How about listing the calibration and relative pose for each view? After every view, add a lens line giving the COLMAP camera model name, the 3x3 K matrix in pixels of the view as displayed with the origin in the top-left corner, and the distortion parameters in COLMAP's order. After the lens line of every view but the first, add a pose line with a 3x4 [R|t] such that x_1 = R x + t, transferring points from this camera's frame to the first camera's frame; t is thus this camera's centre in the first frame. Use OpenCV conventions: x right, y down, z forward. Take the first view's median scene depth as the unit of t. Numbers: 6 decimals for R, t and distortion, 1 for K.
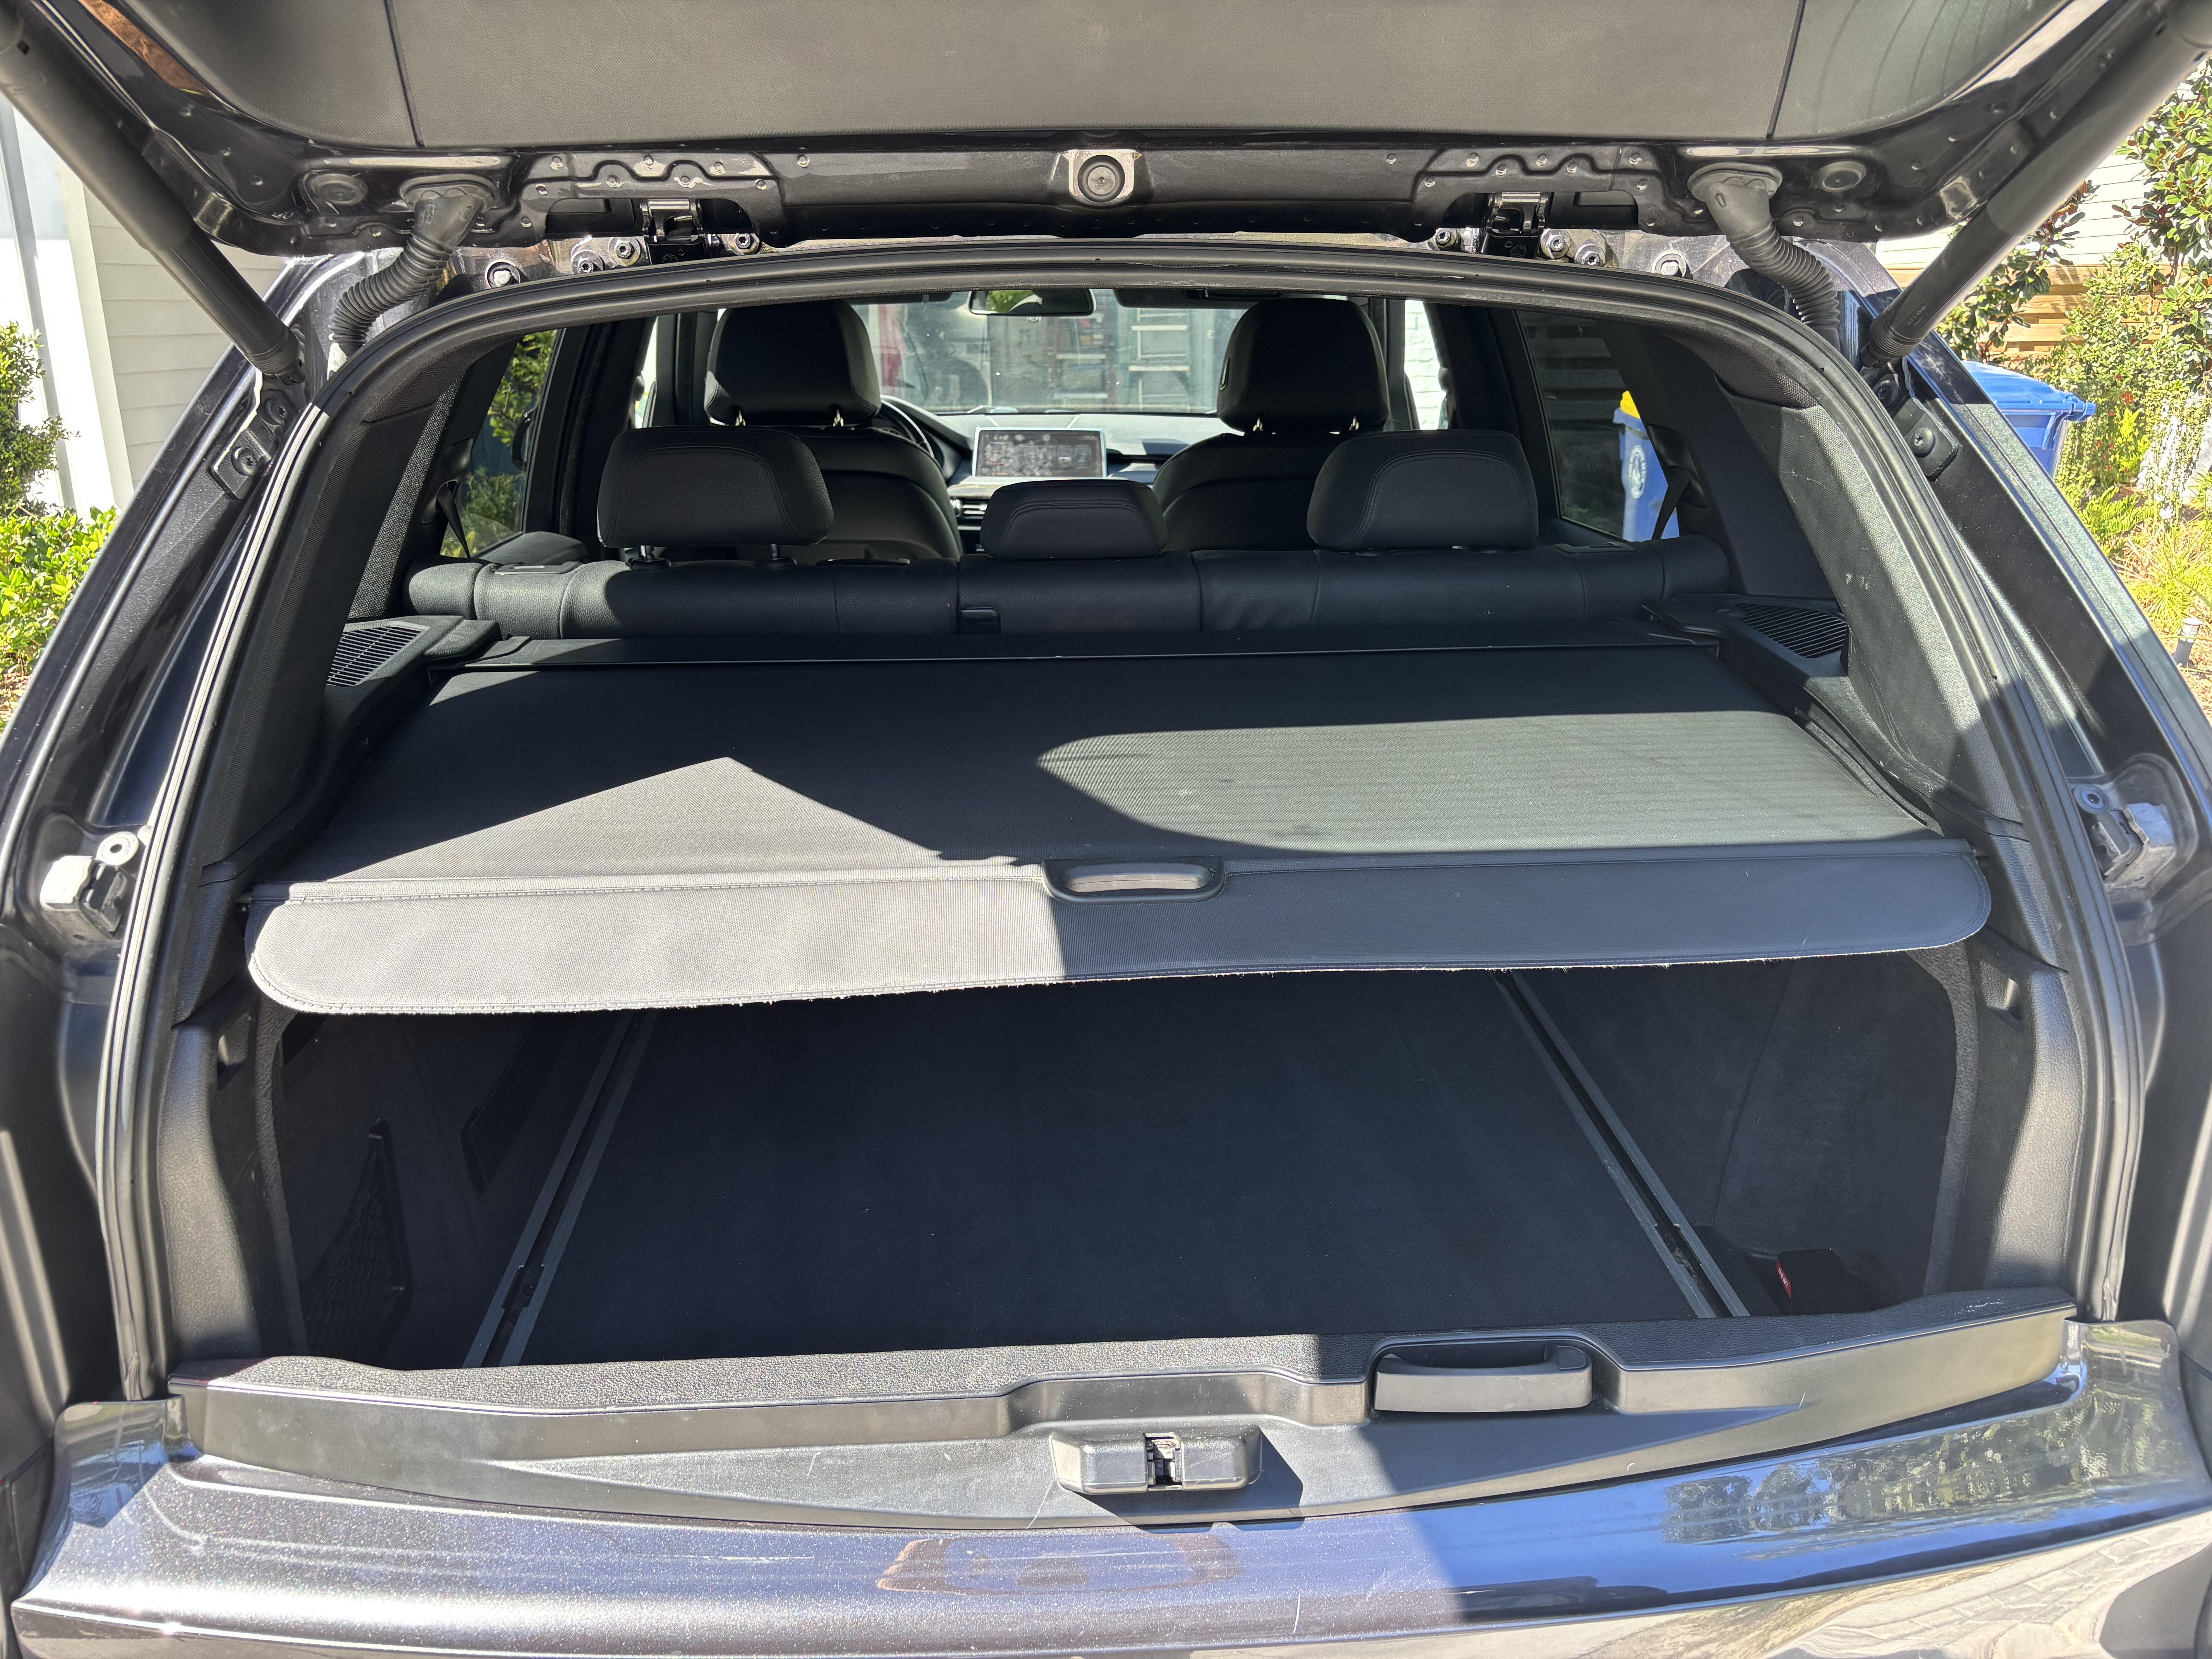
lens RADIAL K [[1670.8, 0, 1114.4], [0, 1670.8, 832.7], [0, 0, 1]] dist [-0.009998, -0.002312]
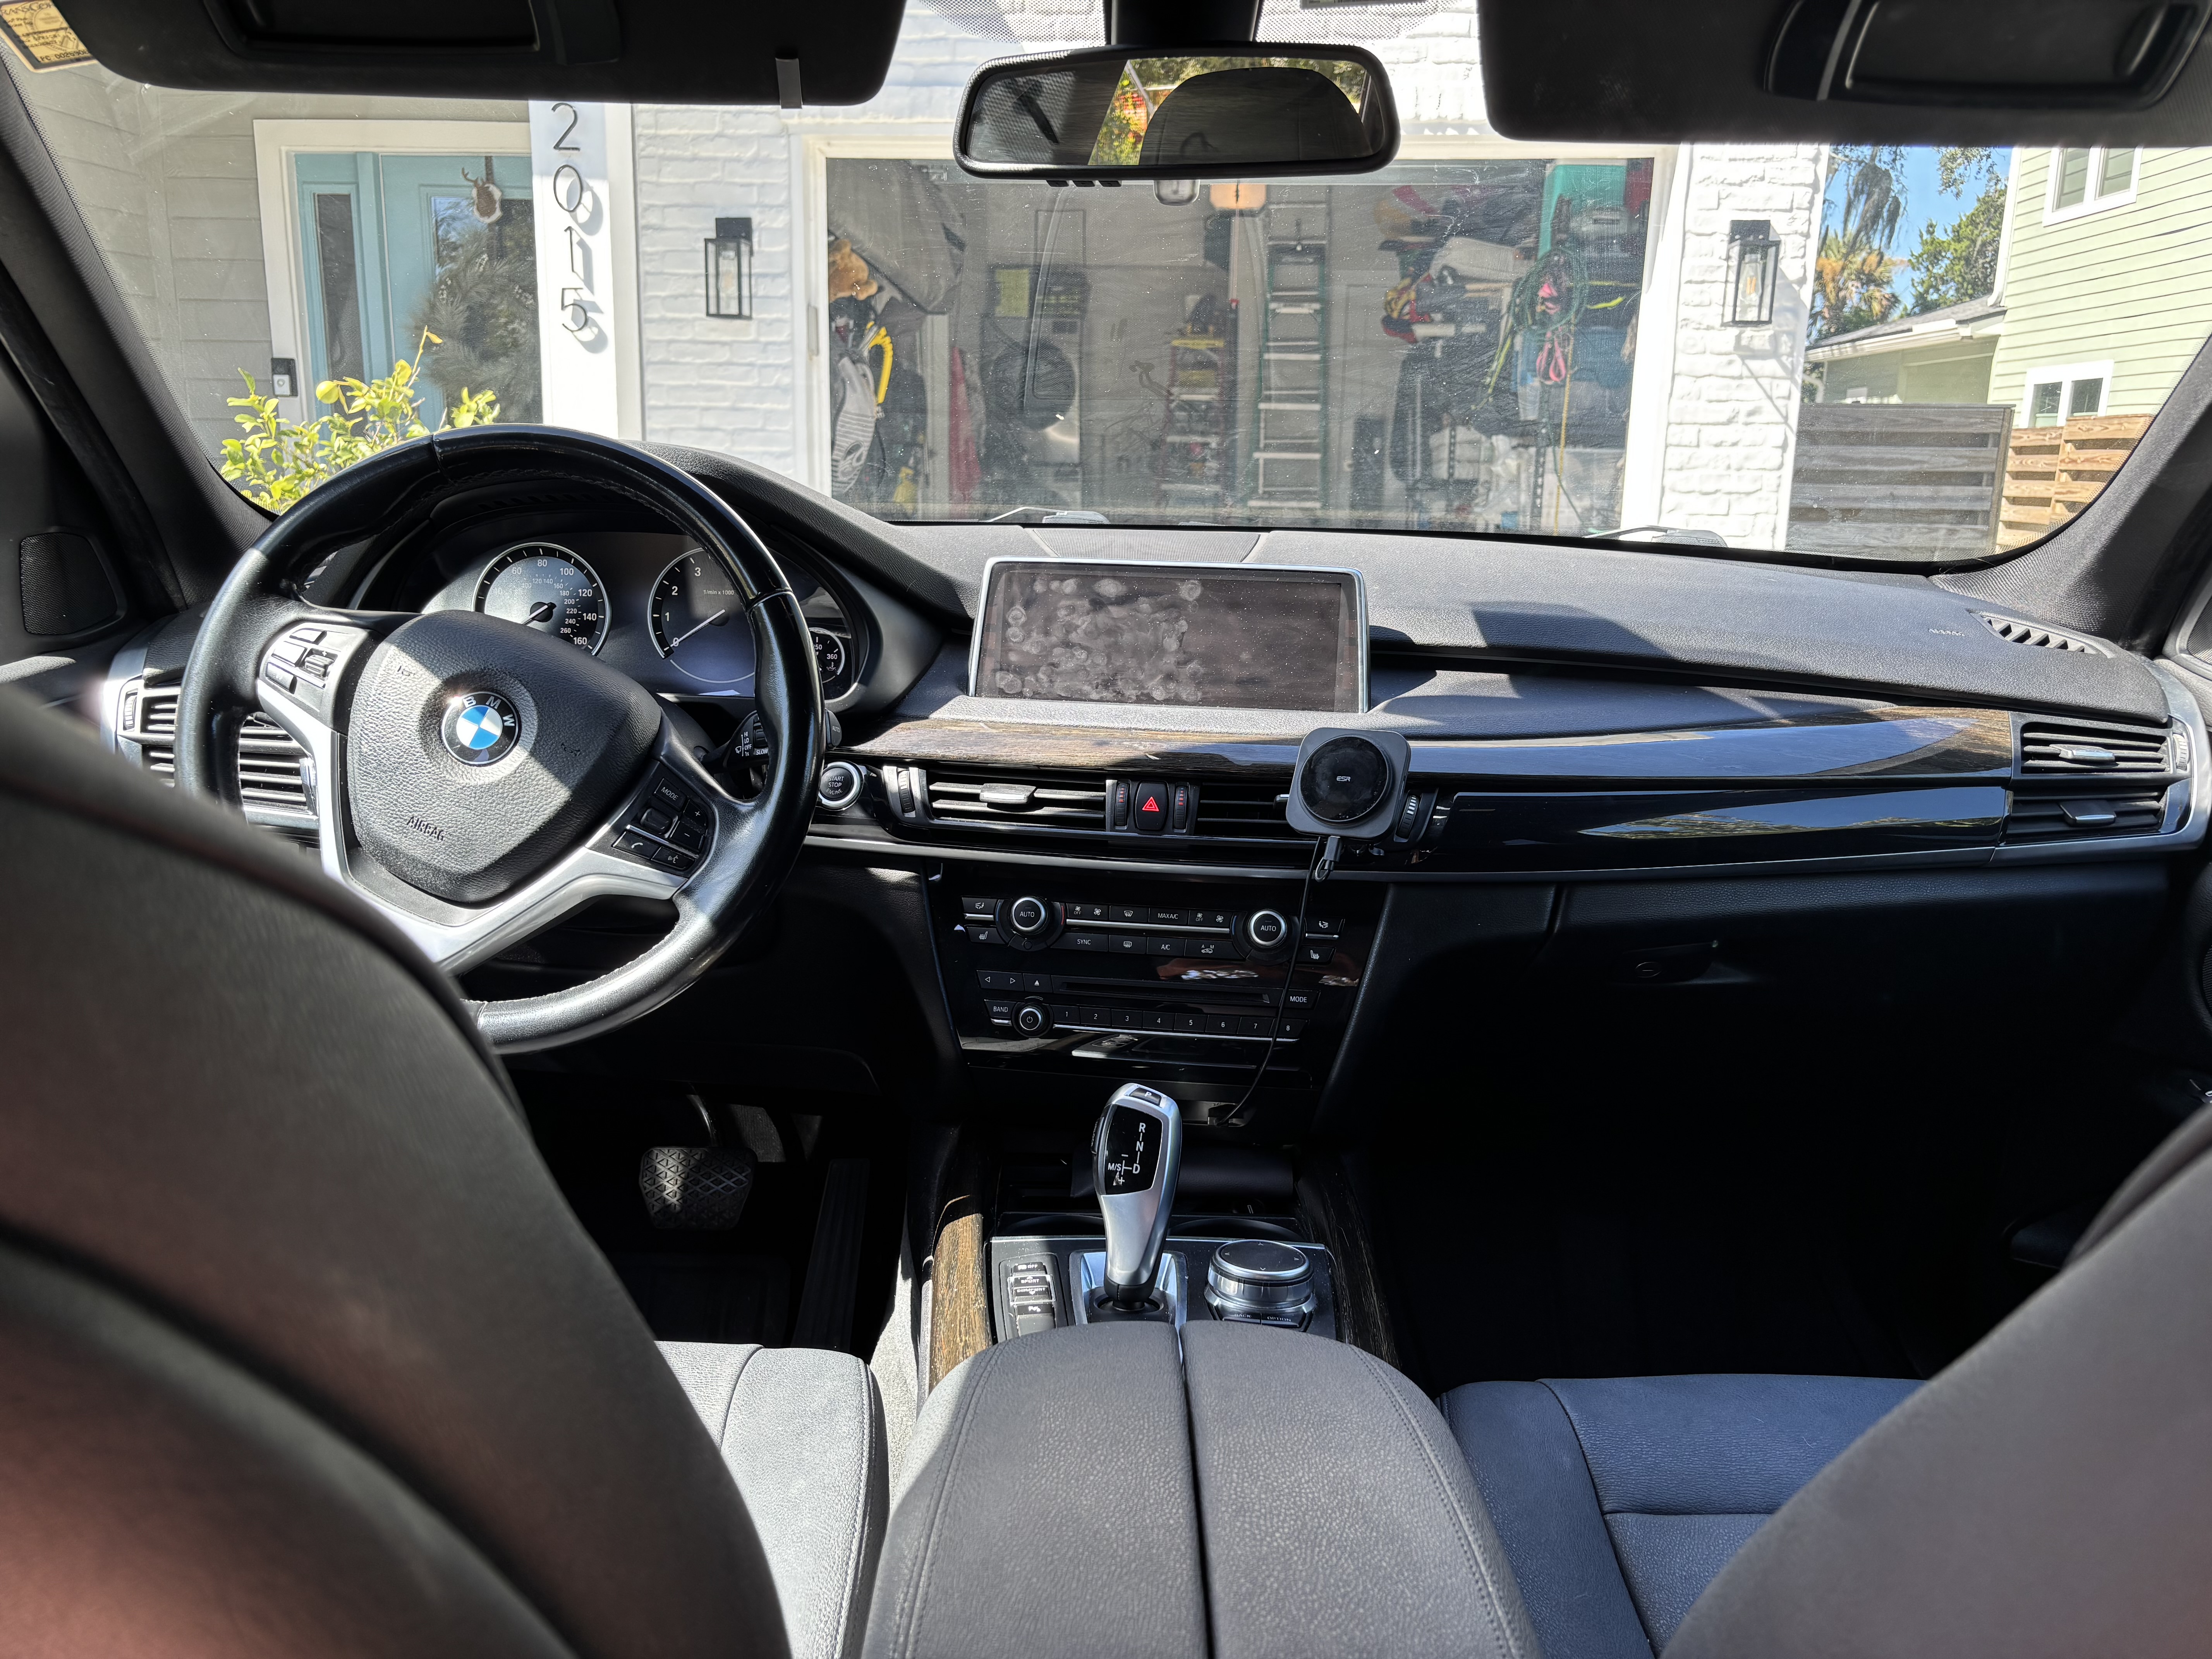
lens RADIAL K [[1670.8, 0, 1095.1], [0, 1670.8, 824.2], [0, 0, 1]] dist [-0.009998, -0.002312]
pose [[0.997464, 0.035643, -0.061611, -0.037210], [-0.040942, 0.995366, -0.087006, -0.158878], [0.058224, 0.089308, 0.994301, 0.666289]]
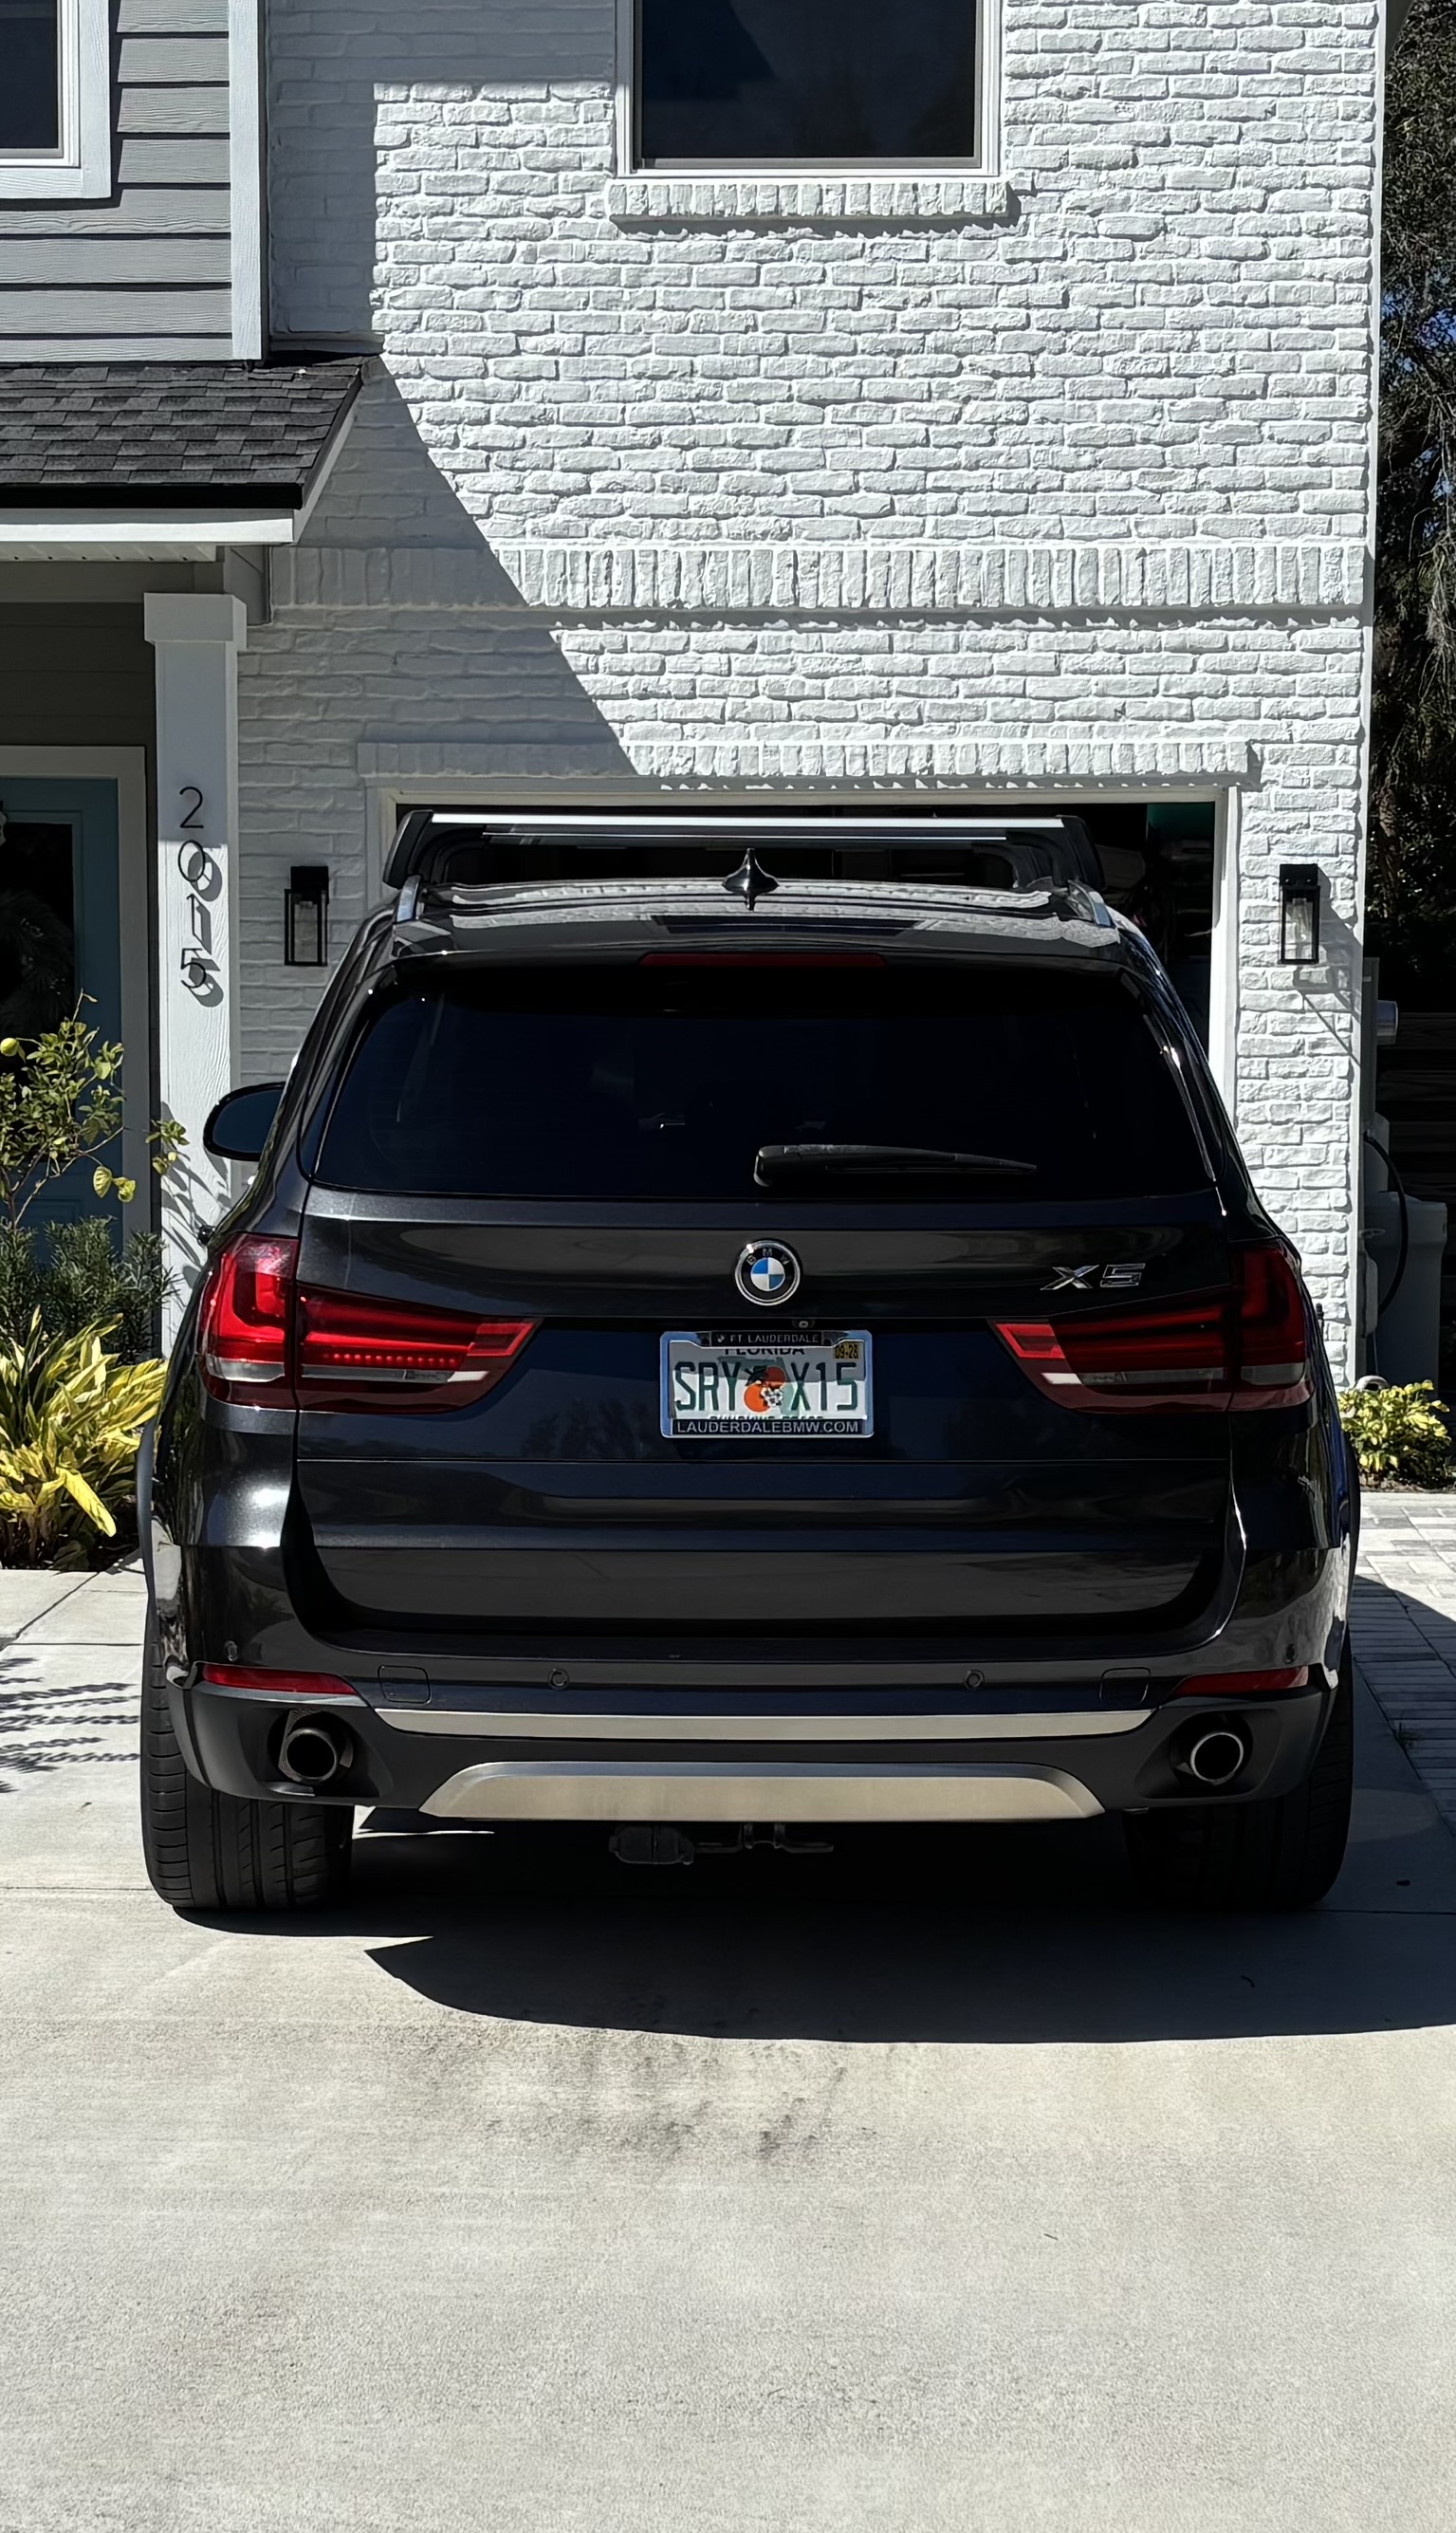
lens RADIAL K [[1885.0, 0, 731.6], [0, 1885.0, 1266.5], [0, 0, 1]] dist [0.005008, 0.000425]
pose [[0.999356, 0.011320, -0.034040, -0.035832], [-0.018331, 0.976813, -0.213310, -0.149350], [0.030836, 0.213797, 0.976391, 0.636736]]
